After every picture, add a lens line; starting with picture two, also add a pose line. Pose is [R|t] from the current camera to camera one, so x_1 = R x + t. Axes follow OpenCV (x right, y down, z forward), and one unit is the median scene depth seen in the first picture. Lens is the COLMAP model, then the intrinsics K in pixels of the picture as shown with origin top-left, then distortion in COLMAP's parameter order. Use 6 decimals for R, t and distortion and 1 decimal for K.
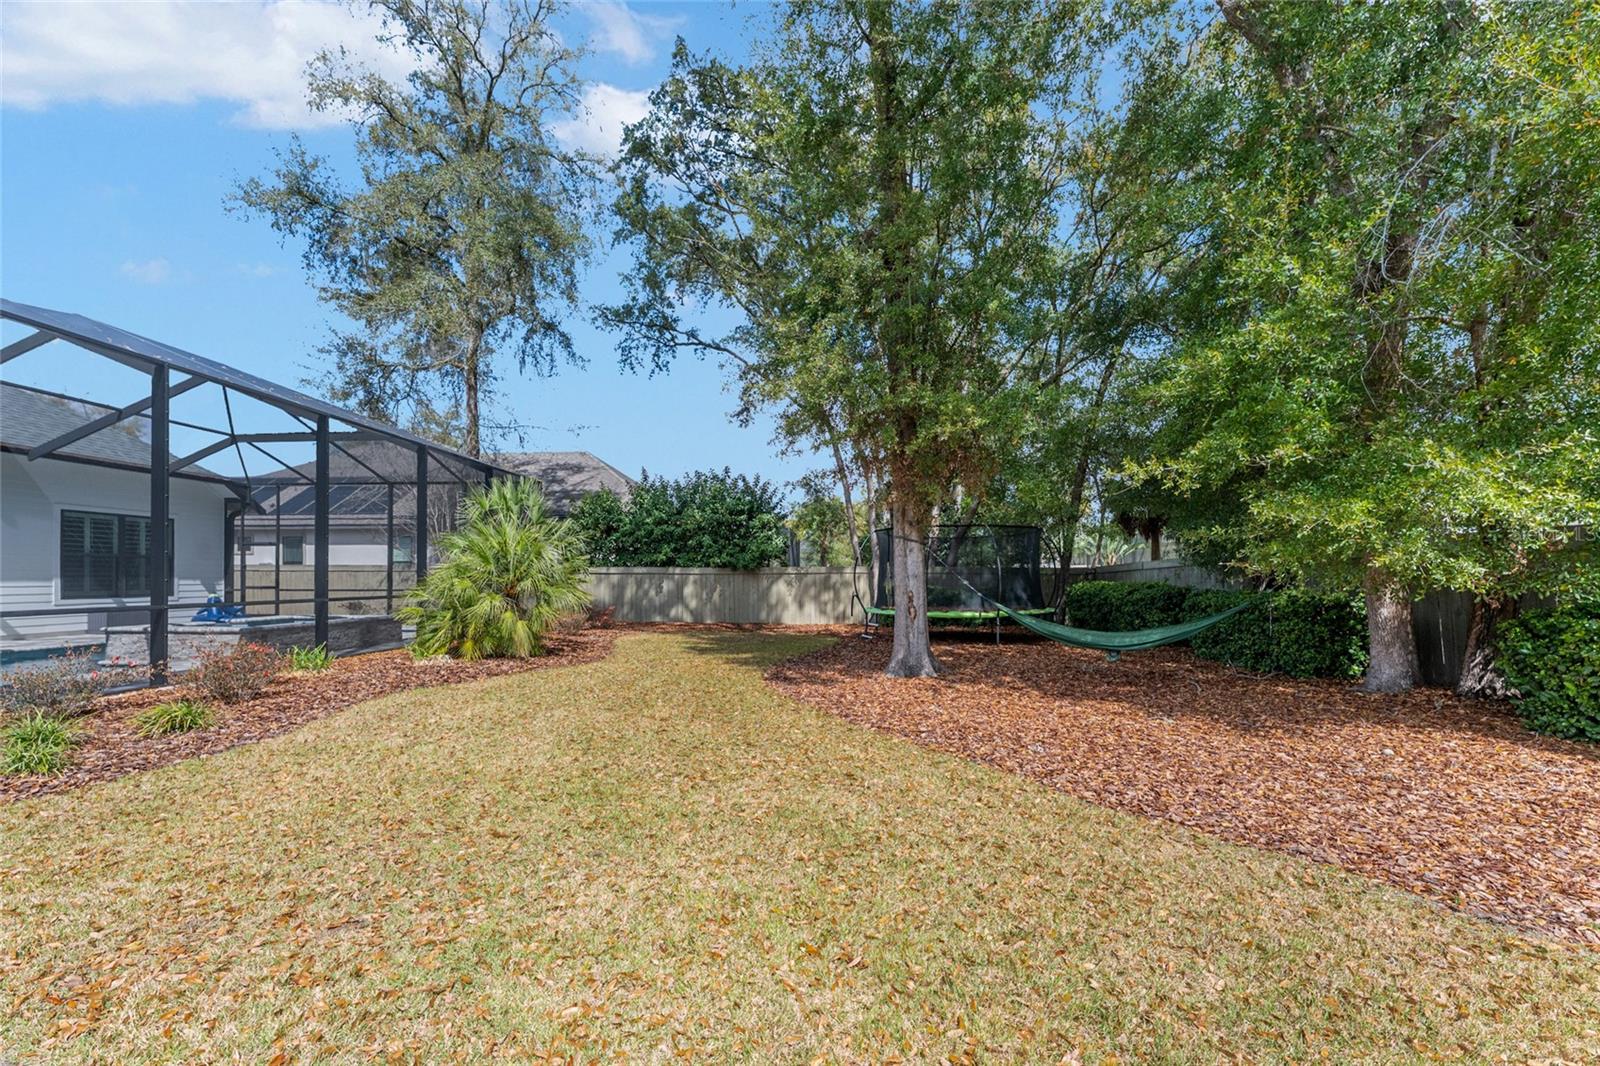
lens RADIAL K [[639.6, 0, 804.8], [0, 639.6, 583.1], [0, 0, 1]] dist [0.003767, -0.000130]
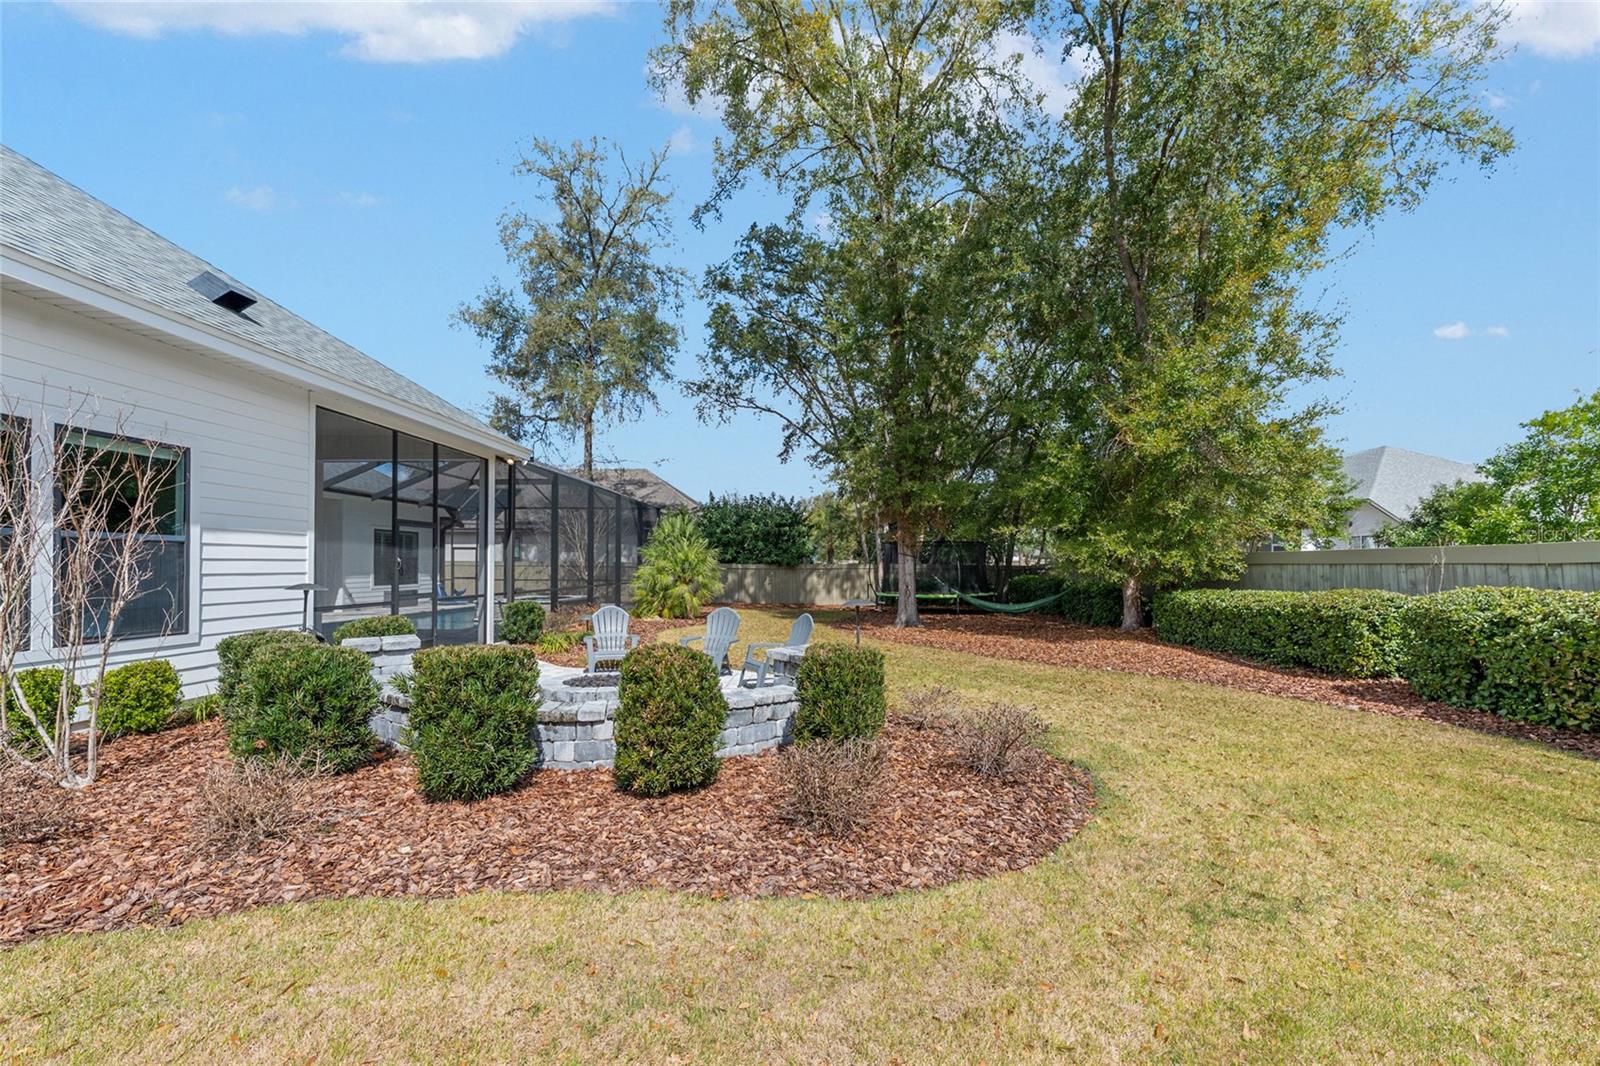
lens RADIAL K [[639.6, 0, 806.3], [0, 639.6, 547.3], [0, 0, 1]] dist [0.003767, -0.000130]
pose [[0.999804, 0.004009, 0.019394, -0.083821], [-0.003249, 0.999231, -0.039068, -0.007550], [-0.019535, 0.038997, 0.999048, -0.434375]]
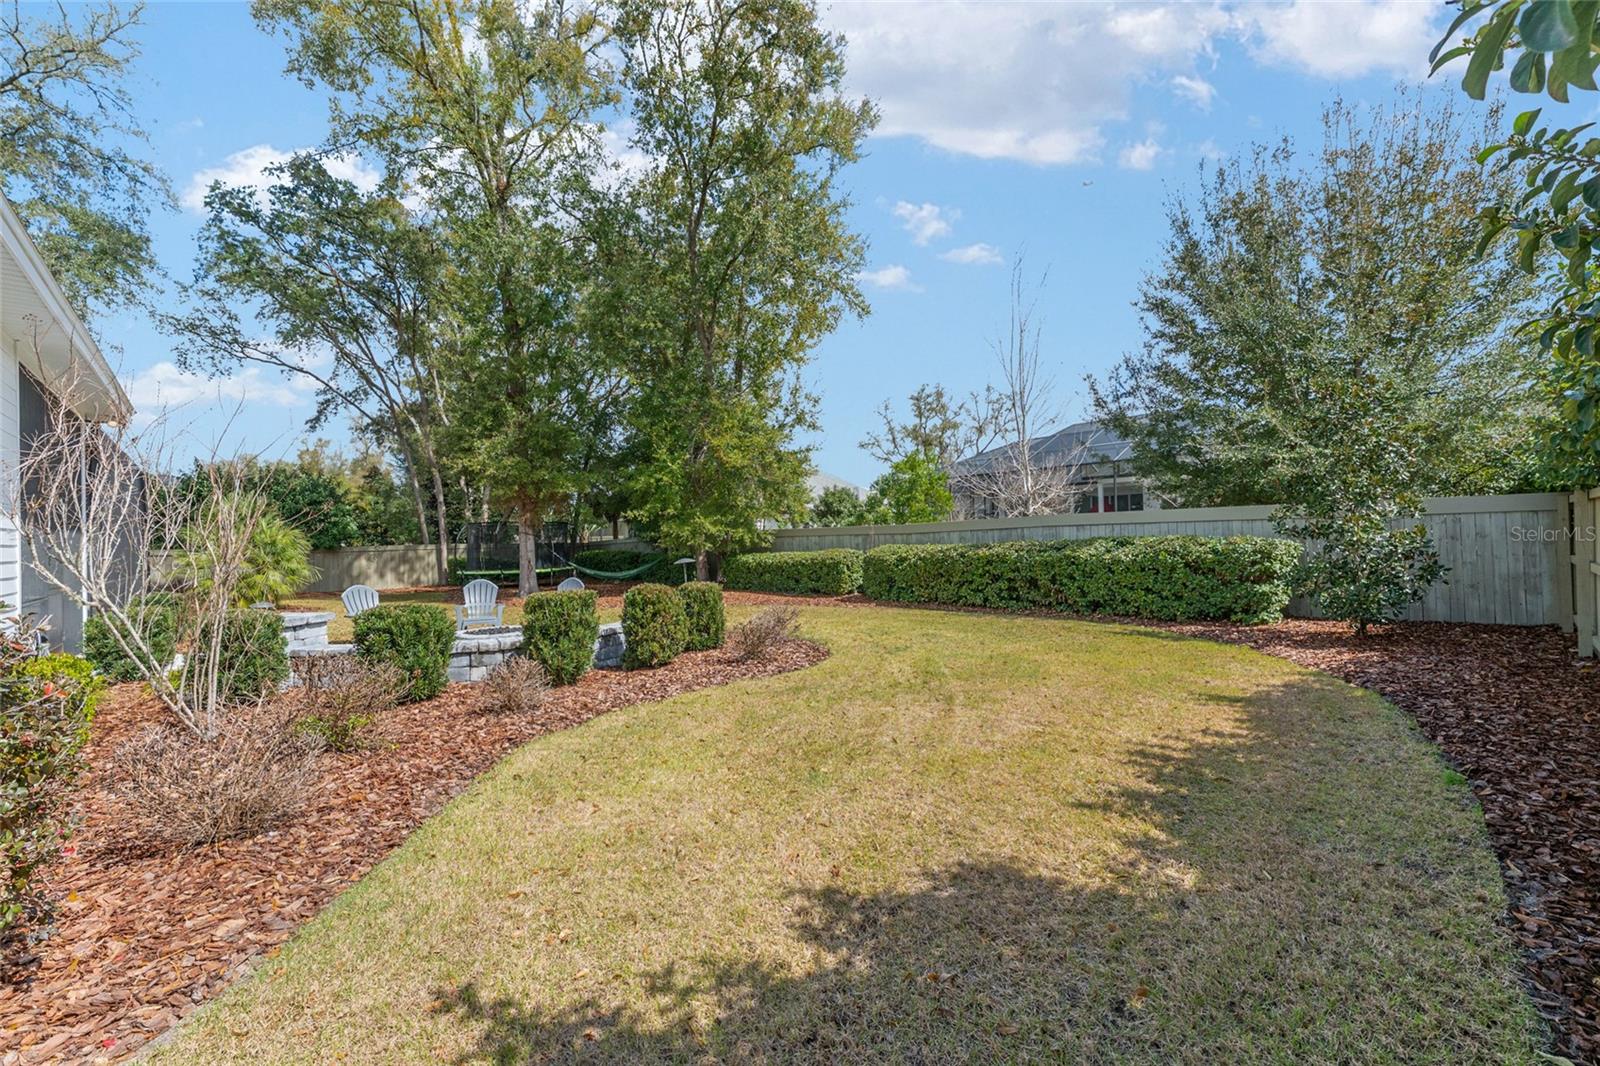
lens RADIAL K [[639.6, 0, 803.2], [0, 639.6, 495.8], [0, 0, 1]] dist [0.003767, -0.000130]
pose [[0.691936, 0.033958, 0.721159, -0.365060], [0.029913, 0.996687, -0.075633, -0.003329], [-0.721338, 0.073905, 0.688628, -0.559287]]
